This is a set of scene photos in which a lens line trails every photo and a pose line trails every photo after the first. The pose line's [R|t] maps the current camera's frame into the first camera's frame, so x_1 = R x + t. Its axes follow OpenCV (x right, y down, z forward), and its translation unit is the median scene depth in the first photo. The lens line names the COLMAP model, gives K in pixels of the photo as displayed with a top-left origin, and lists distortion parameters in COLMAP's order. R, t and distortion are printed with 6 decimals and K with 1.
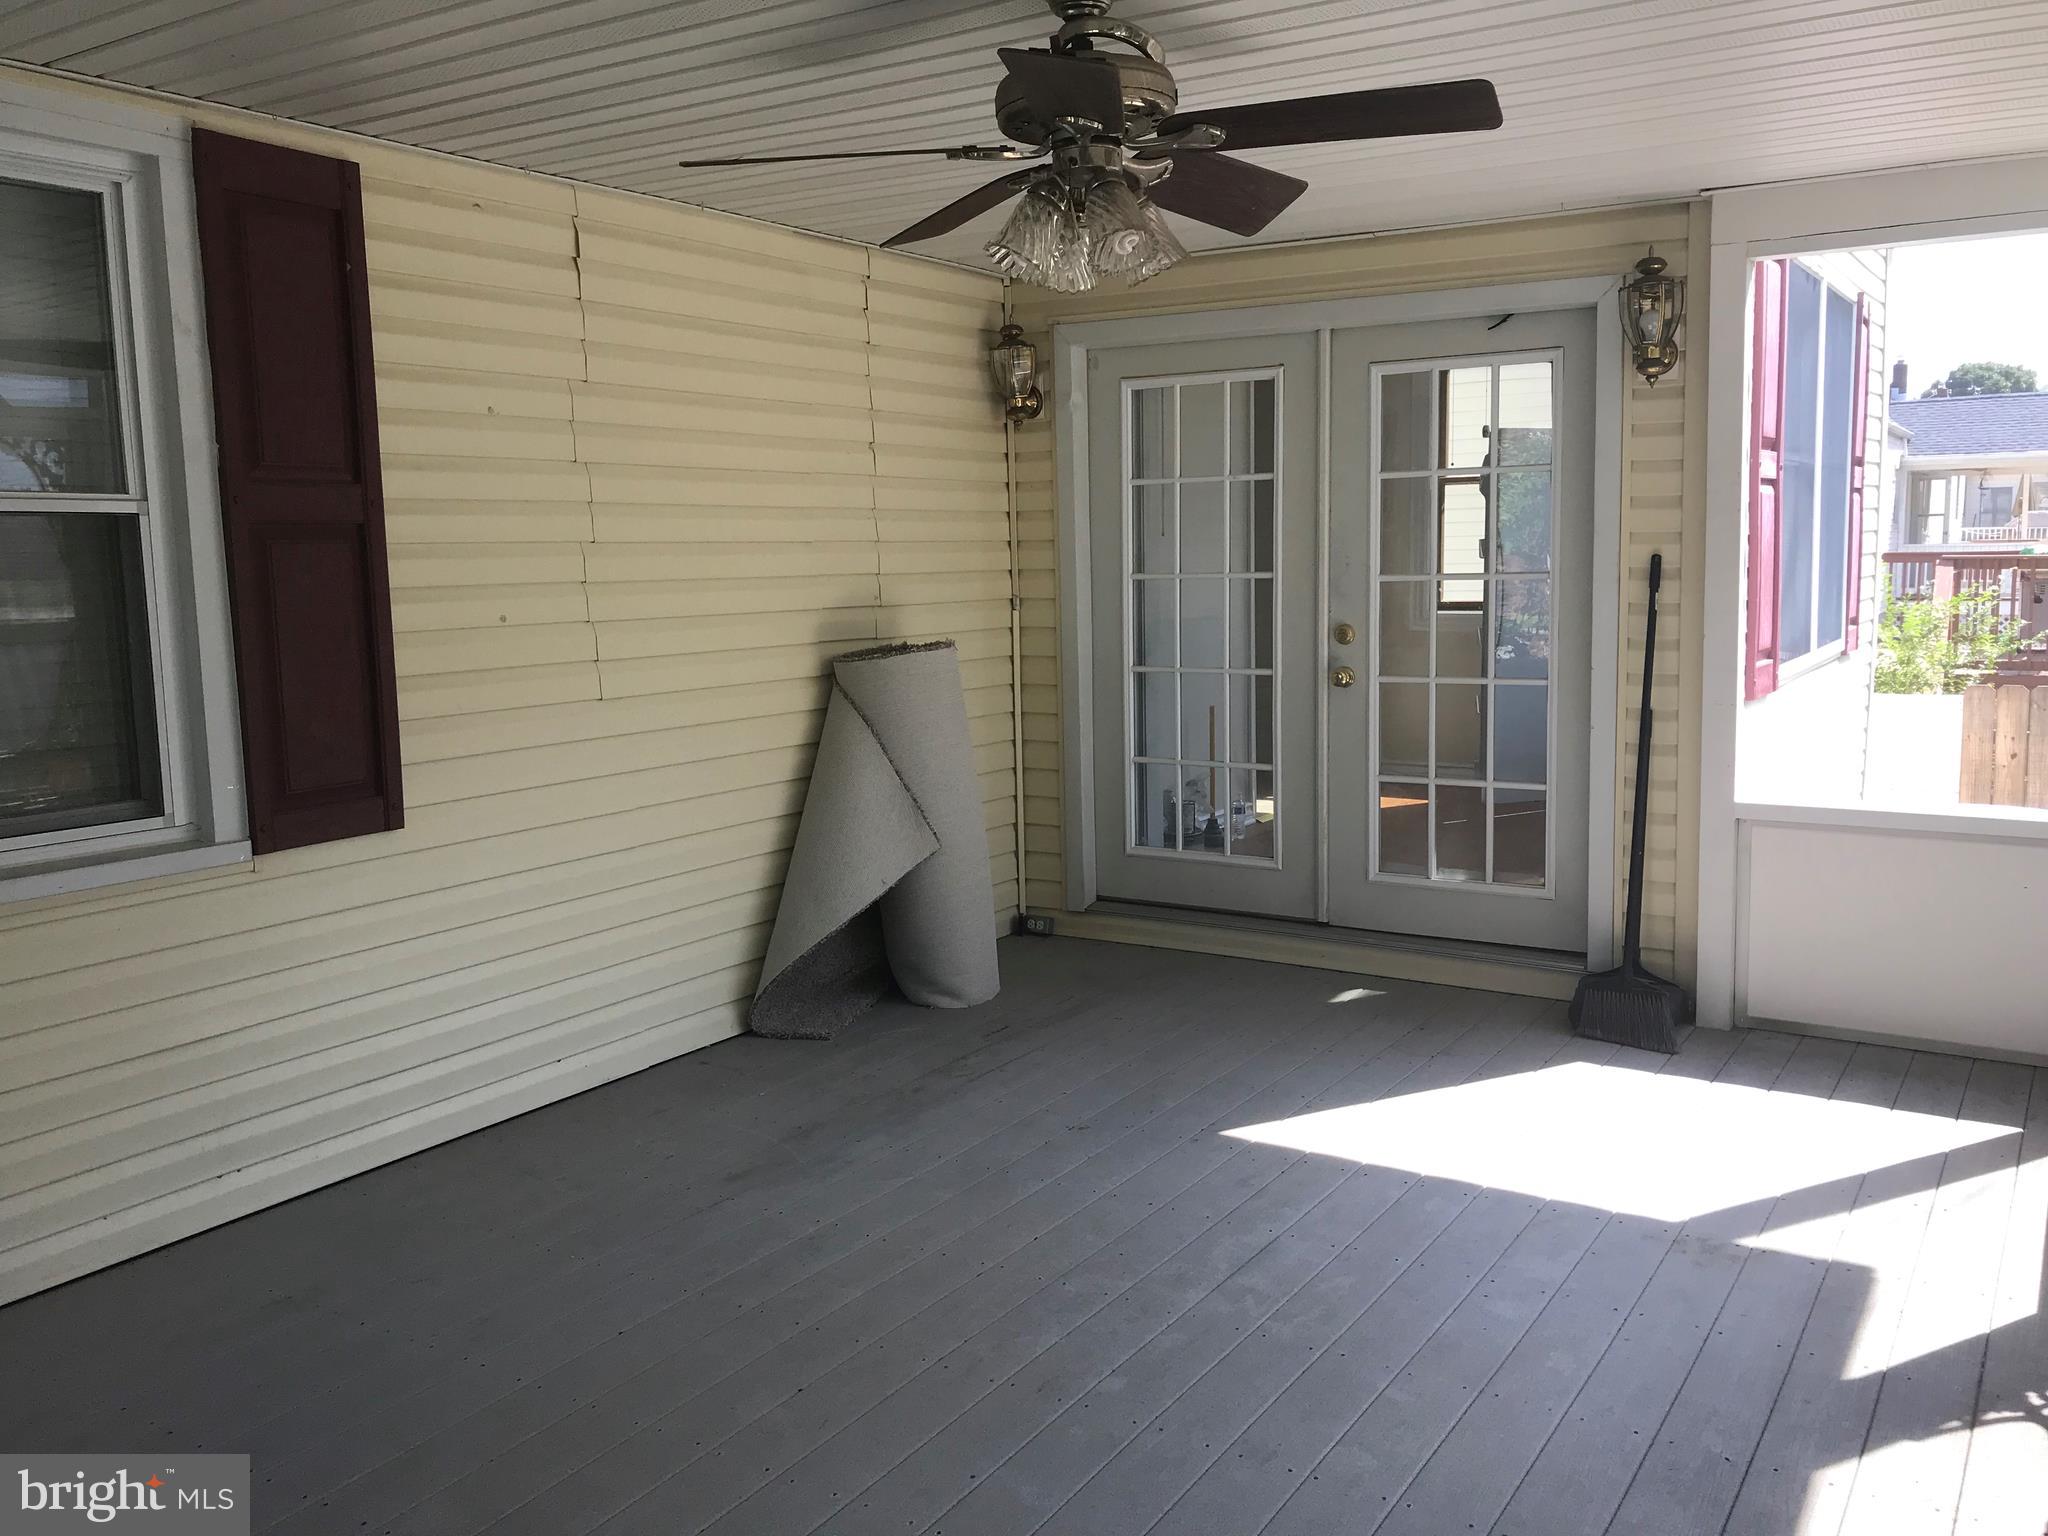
lens RADIAL K [[1696.9, 0, 1064.8], [0, 1696.9, 736.6], [0, 0, 1]] dist [0.047652, -0.011094]
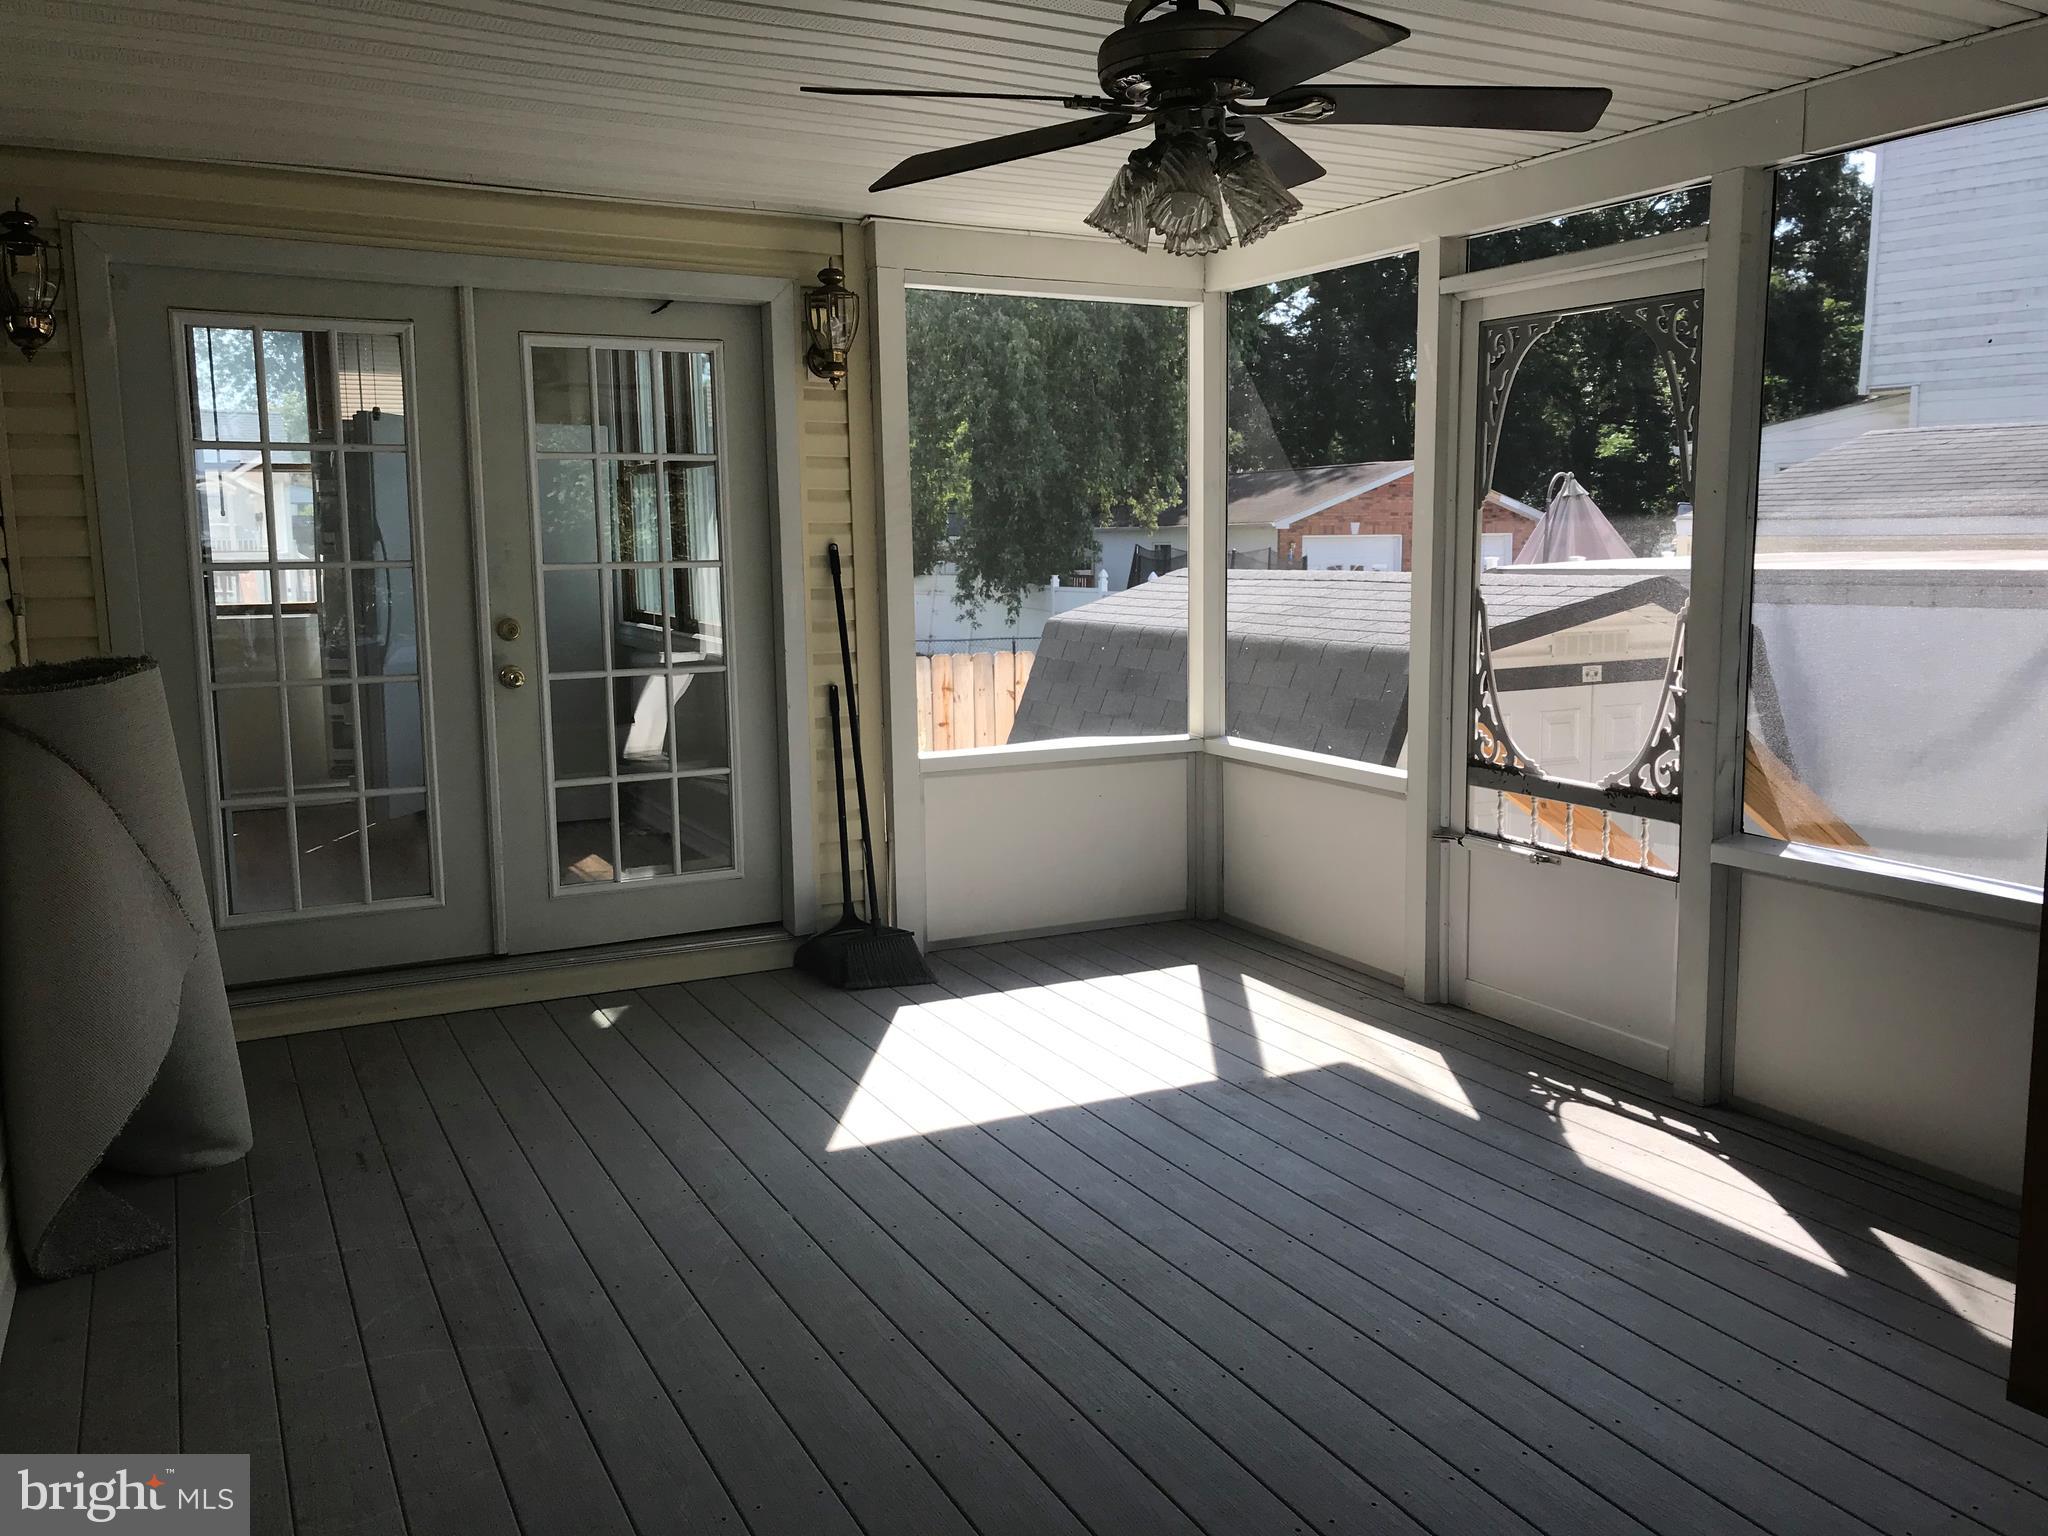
lens RADIAL K [[1696.9, 0, 1064.8], [0, 1696.9, 736.6], [0, 0, 1]] dist [0.047652, -0.011094]
pose [[0.503632, -0.095484, 0.858625, -0.537069], [0.092913, 0.994095, 0.056051, -0.031614], [-0.858907, 0.051548, 0.509530, 0.332394]]
